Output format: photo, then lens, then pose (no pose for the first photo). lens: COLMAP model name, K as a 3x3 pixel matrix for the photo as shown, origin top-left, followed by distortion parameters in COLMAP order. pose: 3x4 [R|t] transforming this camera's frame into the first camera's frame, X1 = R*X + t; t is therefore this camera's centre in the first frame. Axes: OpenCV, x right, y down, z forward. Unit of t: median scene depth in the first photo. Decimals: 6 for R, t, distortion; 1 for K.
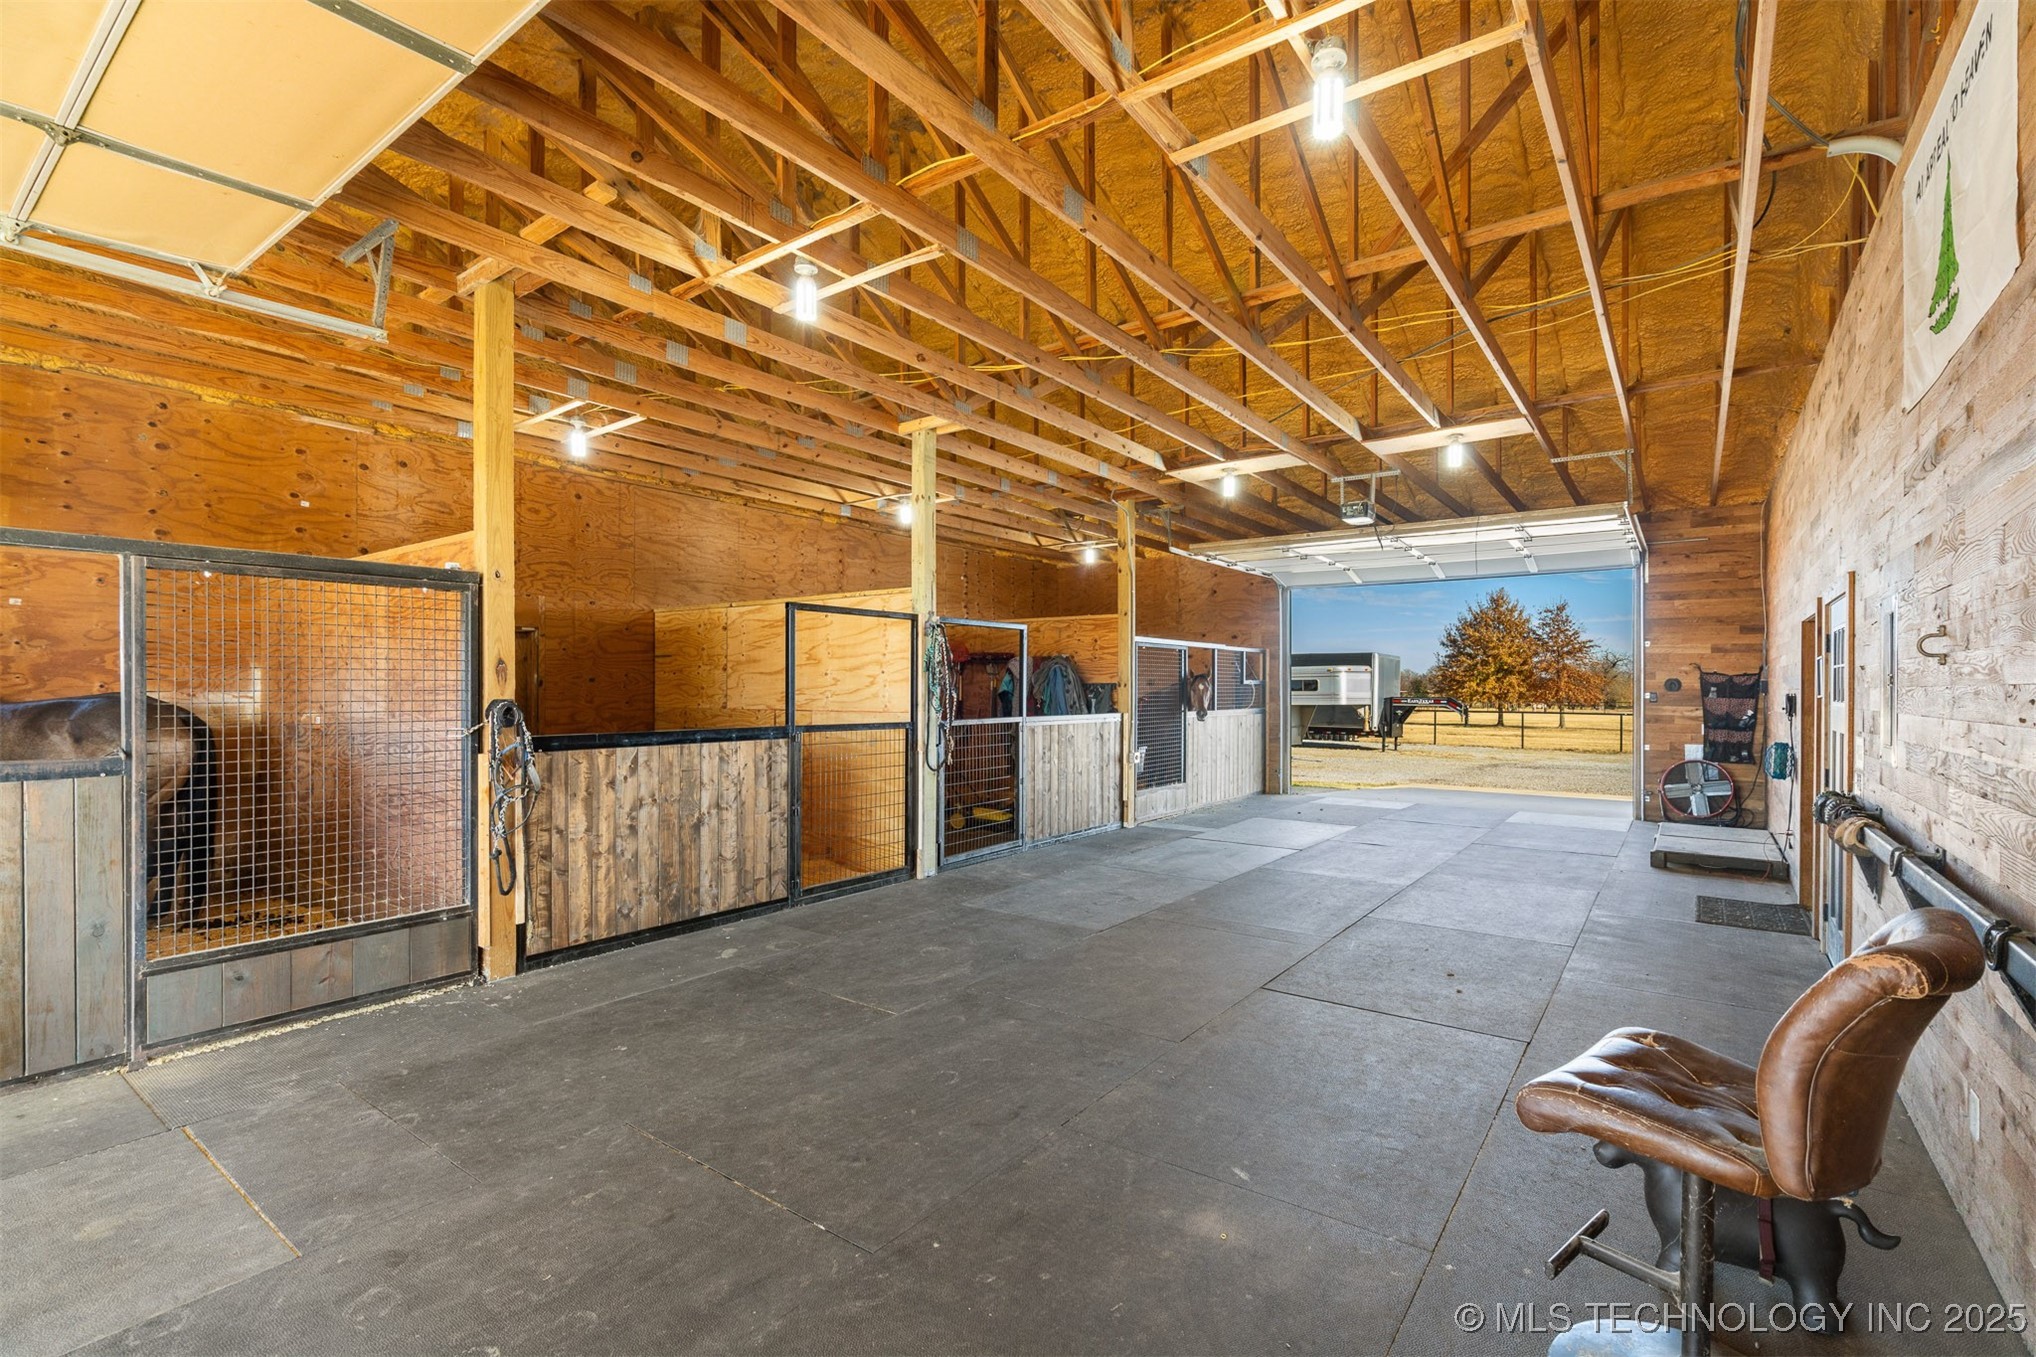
lens RADIAL K [[915.6, 0, 1022.8], [0, 915.6, 689.4], [0, 0, 1]] dist [-0.002099, 0.000545]
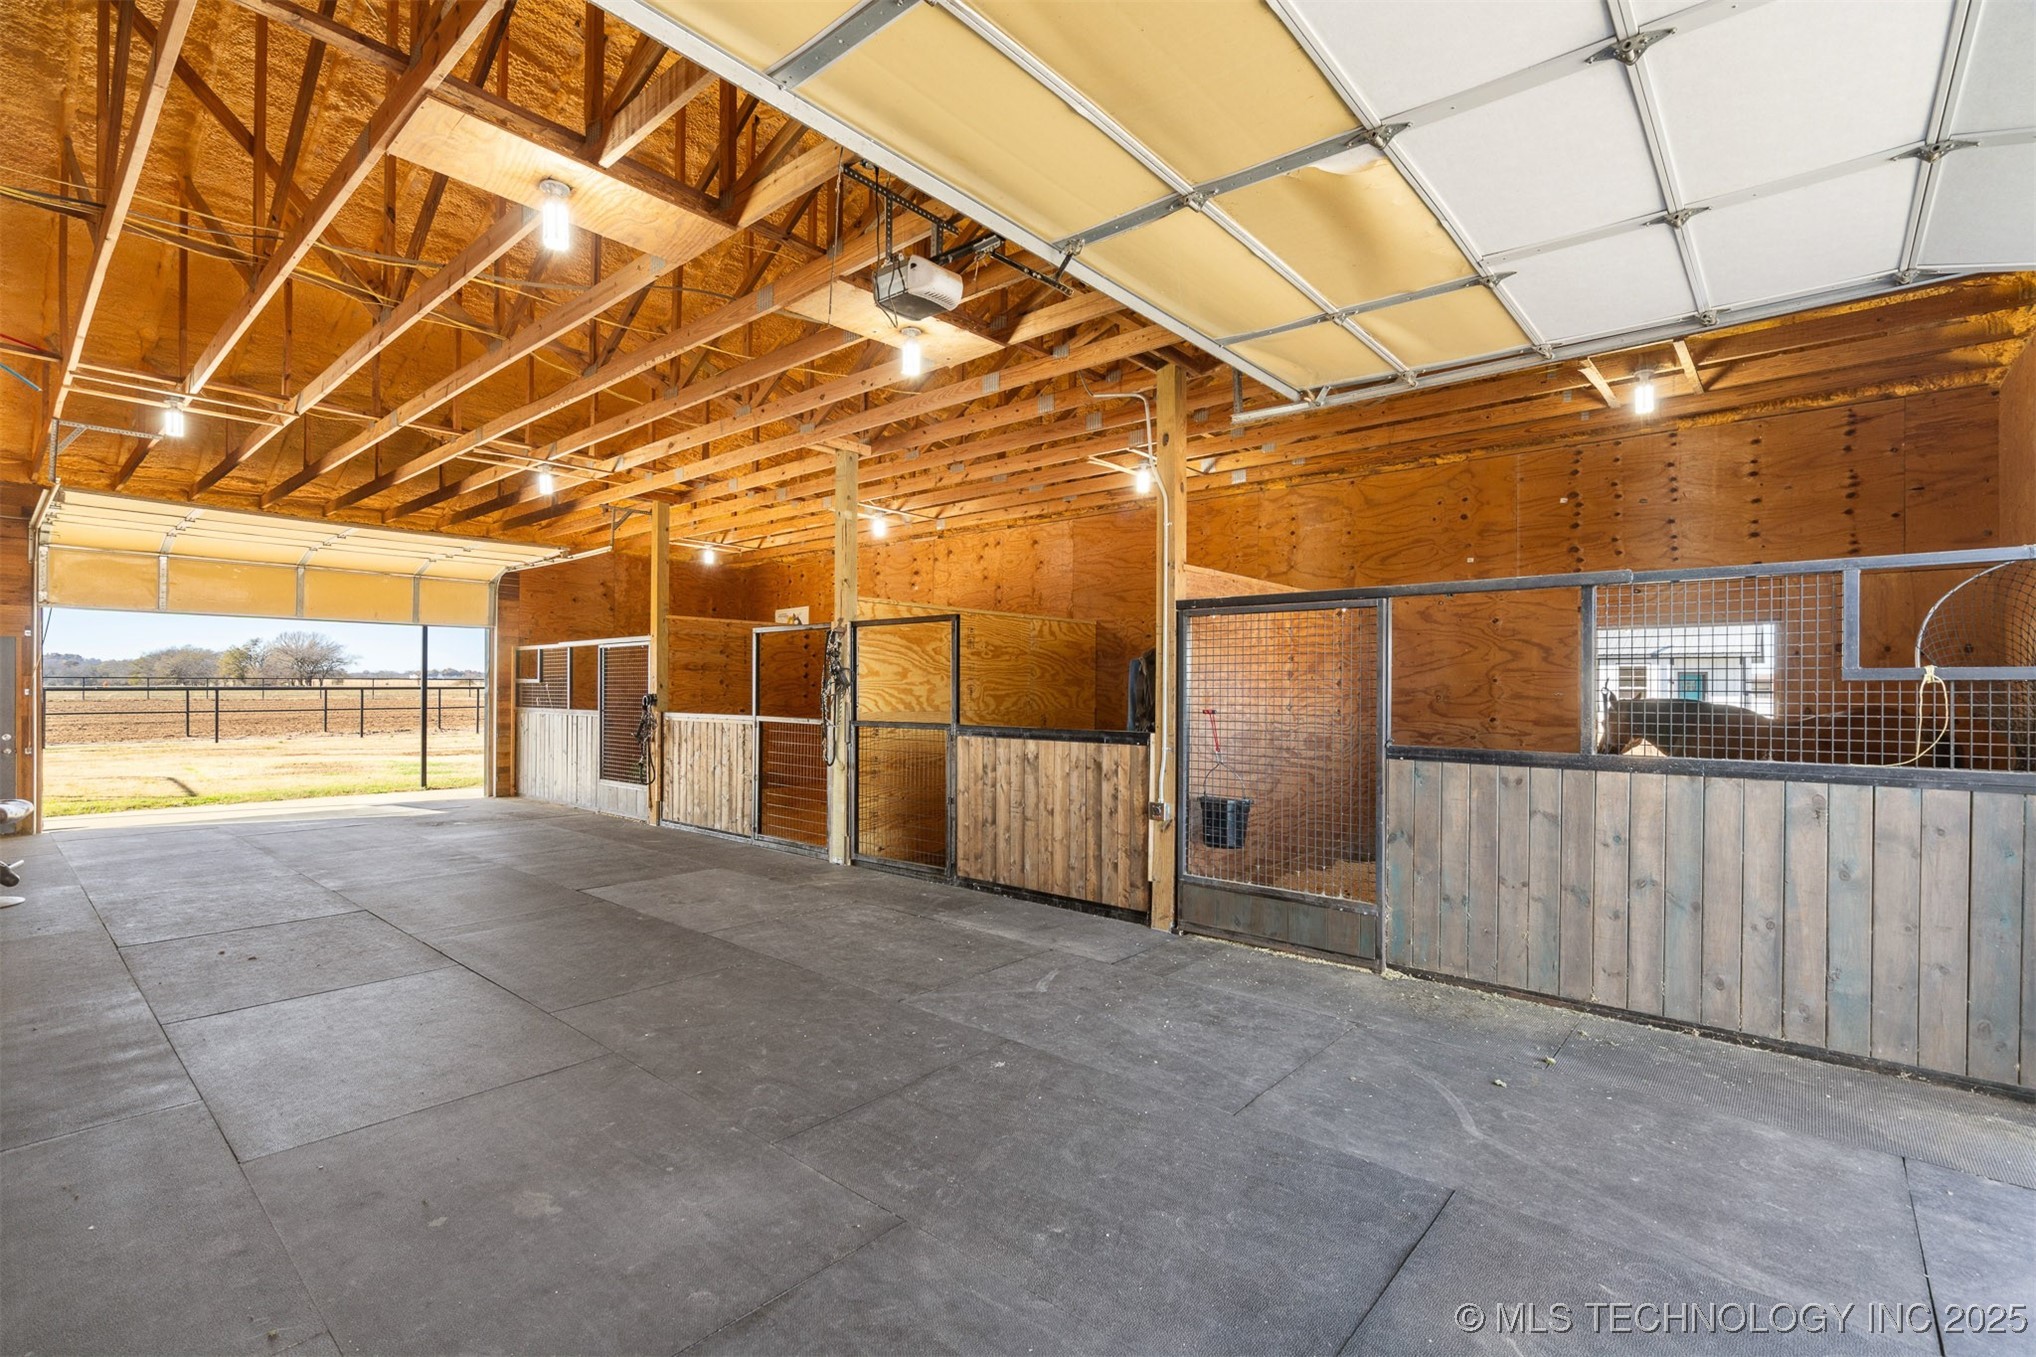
lens RADIAL K [[915.6, 0, 1019.4], [0, 915.6, 683.4], [0, 0, 1]] dist [-0.002099, 0.000545]
pose [[-0.078790, -0.009202, -0.996849, 1.198451], [-0.008484, 0.999927, -0.008560, -0.001132], [0.996855, 0.007783, -0.078862, 1.623536]]
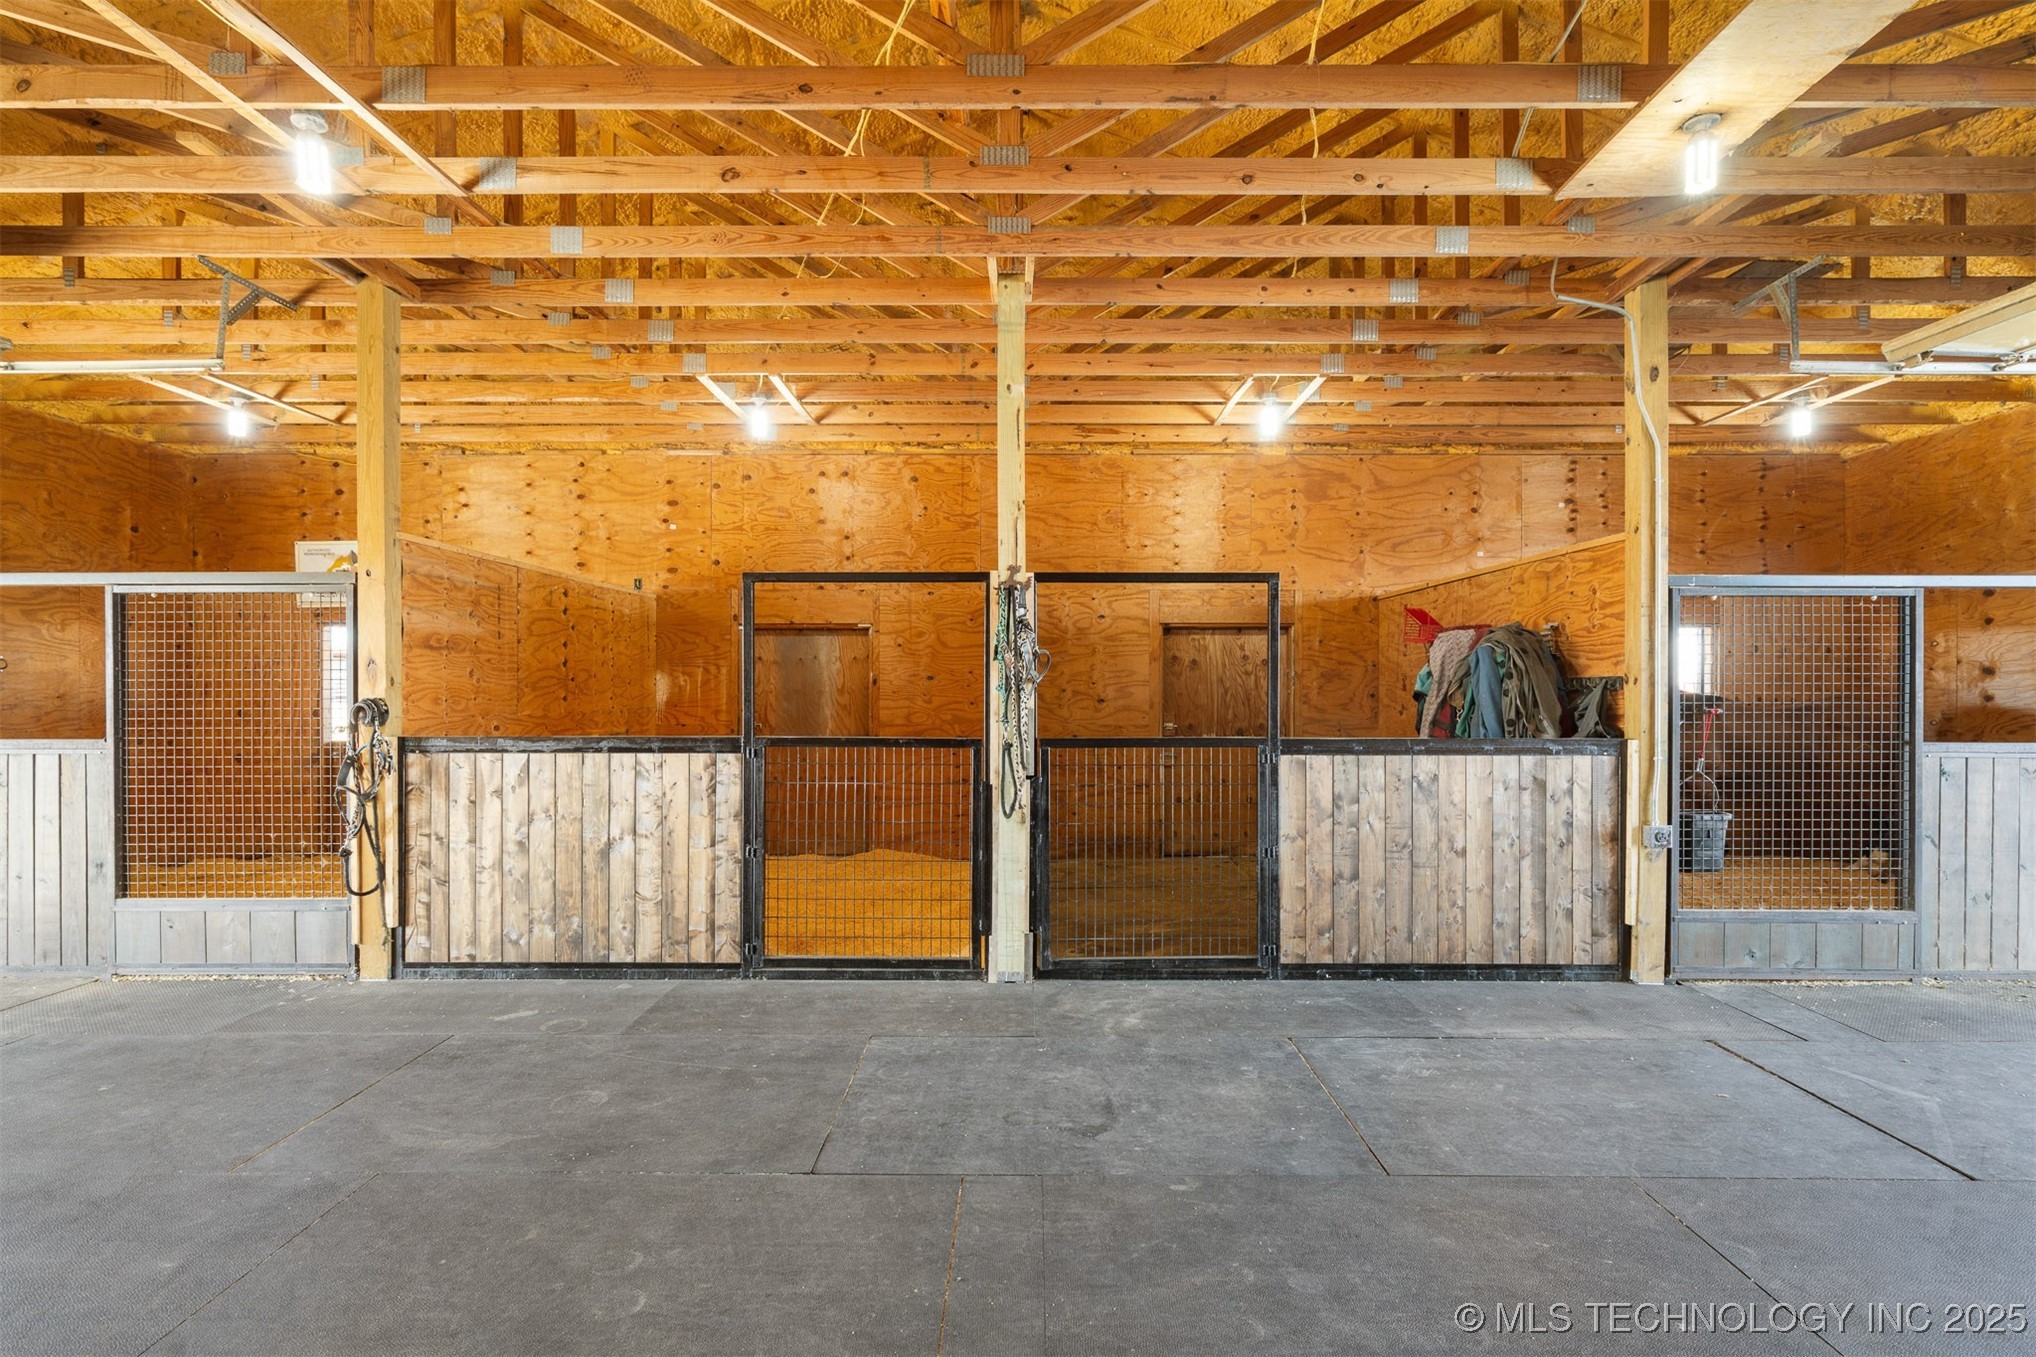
lens RADIAL K [[984.5, 0, 1028.6], [0, 984.5, 686.7], [0, 0, 1]] dist [0.005171, -0.000068]
pose [[0.589539, -0.000327, -0.807740, 0.574450], [-0.001552, 0.999998, -0.001538, -0.000445], [0.807738, 0.002160, 0.589537, 0.759275]]
